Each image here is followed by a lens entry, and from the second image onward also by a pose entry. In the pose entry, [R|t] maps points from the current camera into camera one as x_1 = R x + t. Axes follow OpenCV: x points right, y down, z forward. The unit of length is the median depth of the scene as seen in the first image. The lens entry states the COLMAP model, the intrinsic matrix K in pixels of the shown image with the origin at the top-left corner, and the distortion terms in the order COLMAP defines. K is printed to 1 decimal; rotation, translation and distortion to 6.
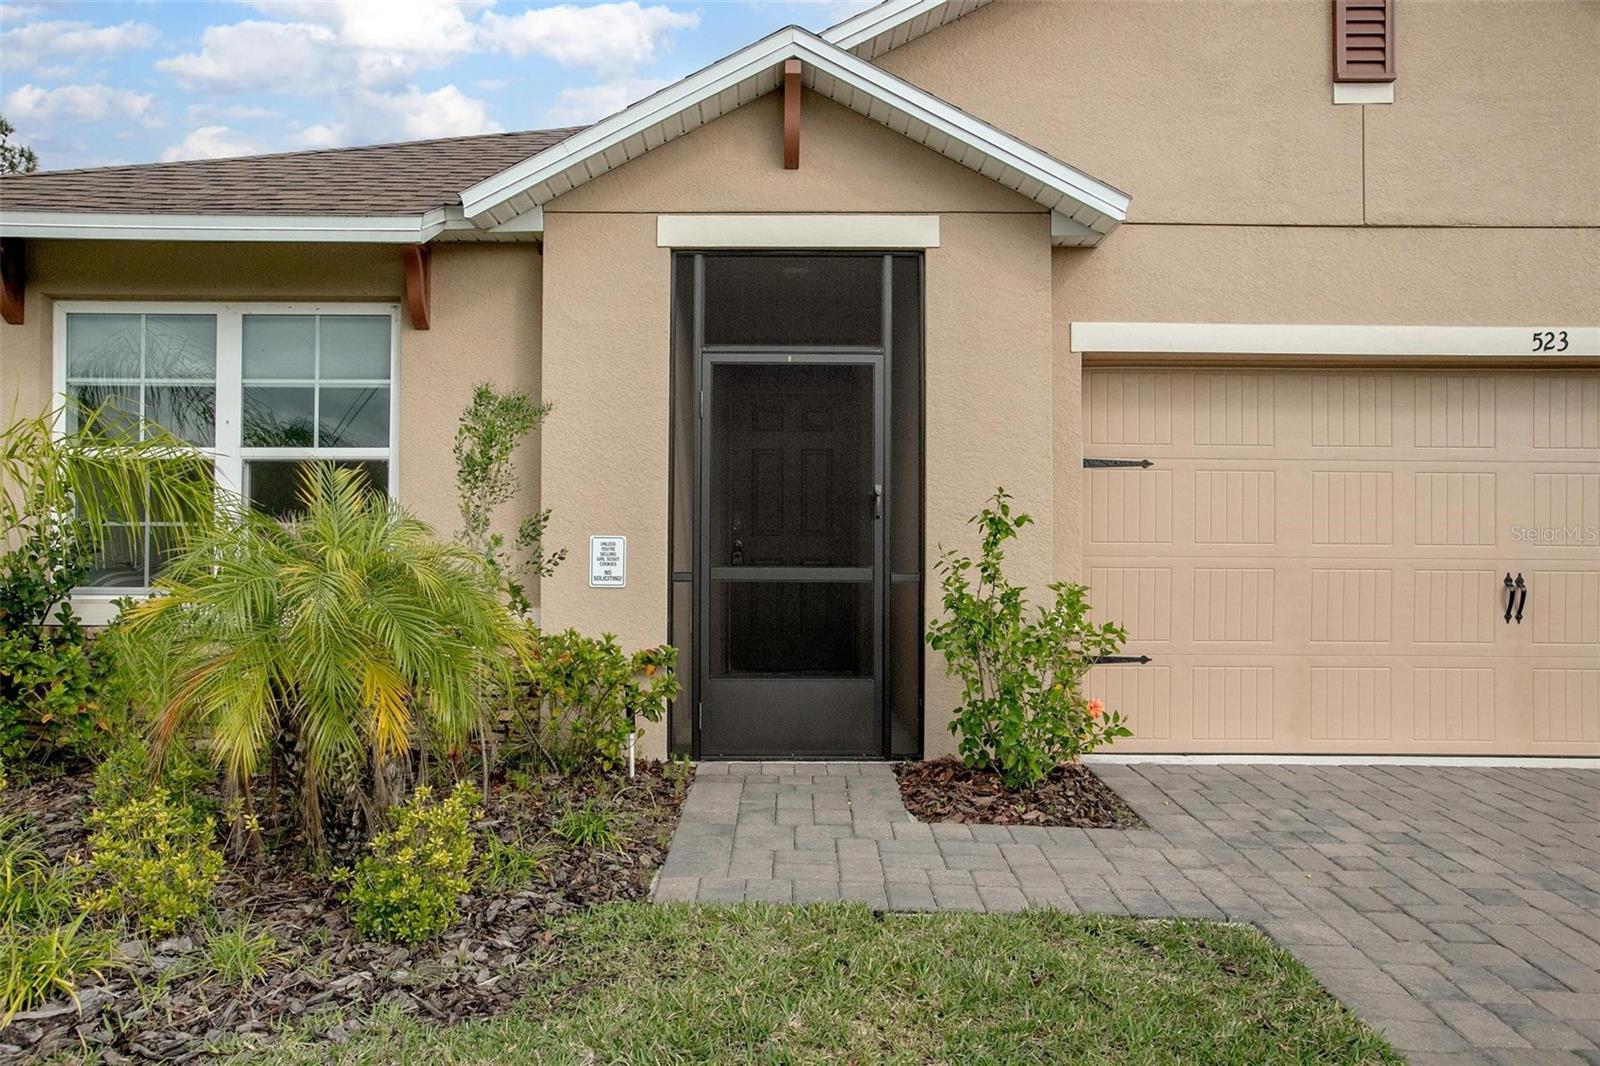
lens RADIAL K [[1128.3, 0, 801.7], [0, 1128.3, 548.5], [0, 0, 1]] dist [0.003690, 0.000961]
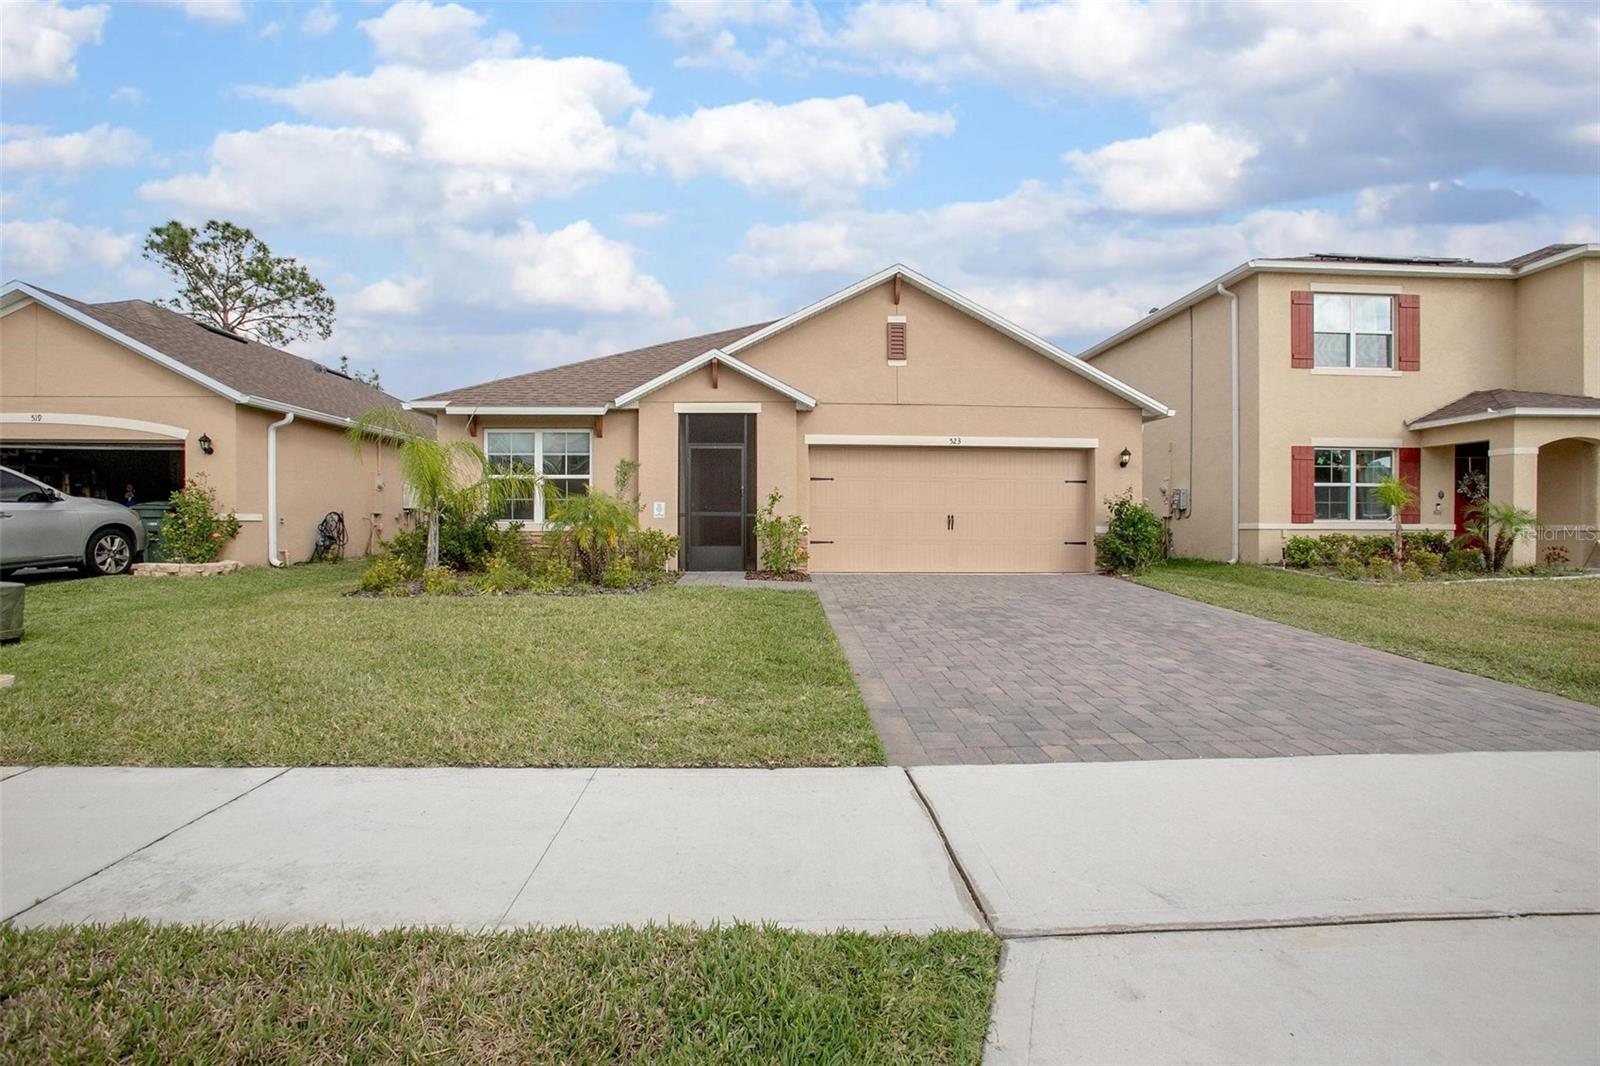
lens RADIAL K [[729.8, 0, 783.4], [0, 729.8, 536.8], [0, 0, 1]] dist [-0.018048, 0.004821]
pose [[0.999929, -0.001931, 0.011771, 0.160460], [0.001701, 0.999808, 0.019500, 0.047974], [-0.011806, -0.019478, 0.999741, -1.102062]]
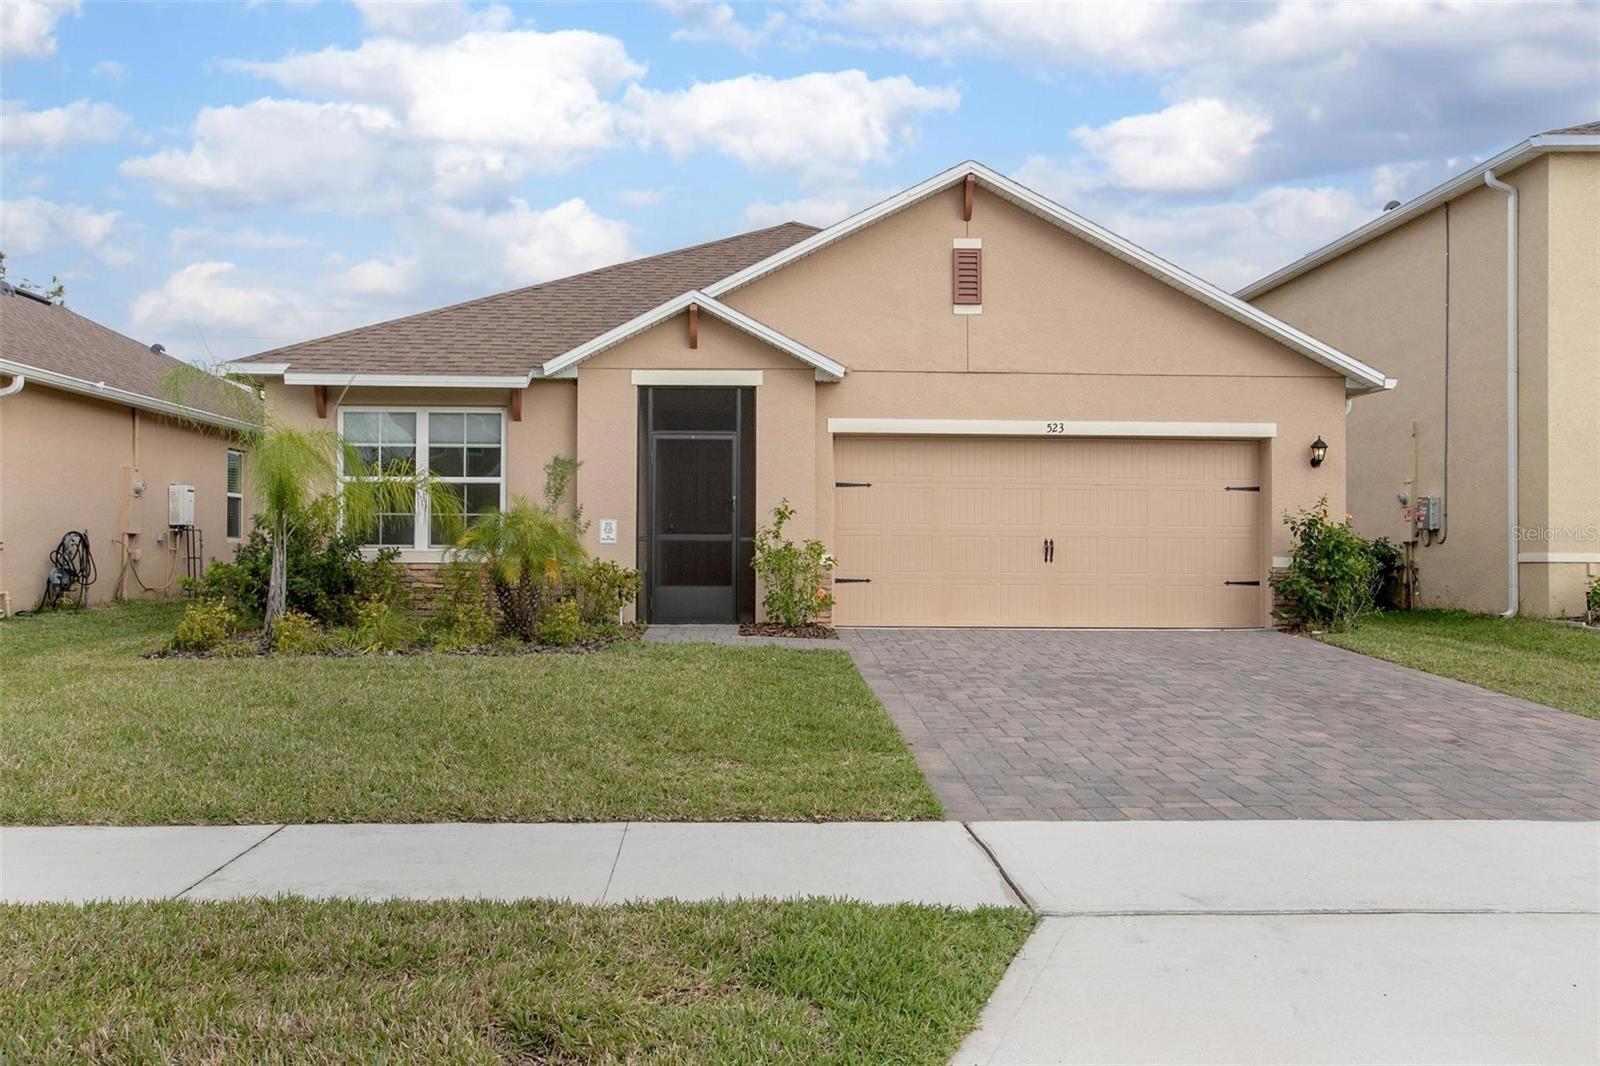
lens RADIAL K [[1285.8, 0, 786.2], [0, 1285.8, 548.9], [0, 0, 1]] dist [0.066160, 0.002601]
pose [[0.999768, 0.000810, 0.021527, 0.114582], [-0.000815, 1.000000, 0.000212, 0.044223], [-0.021527, -0.000230, 0.999768, -1.458885]]
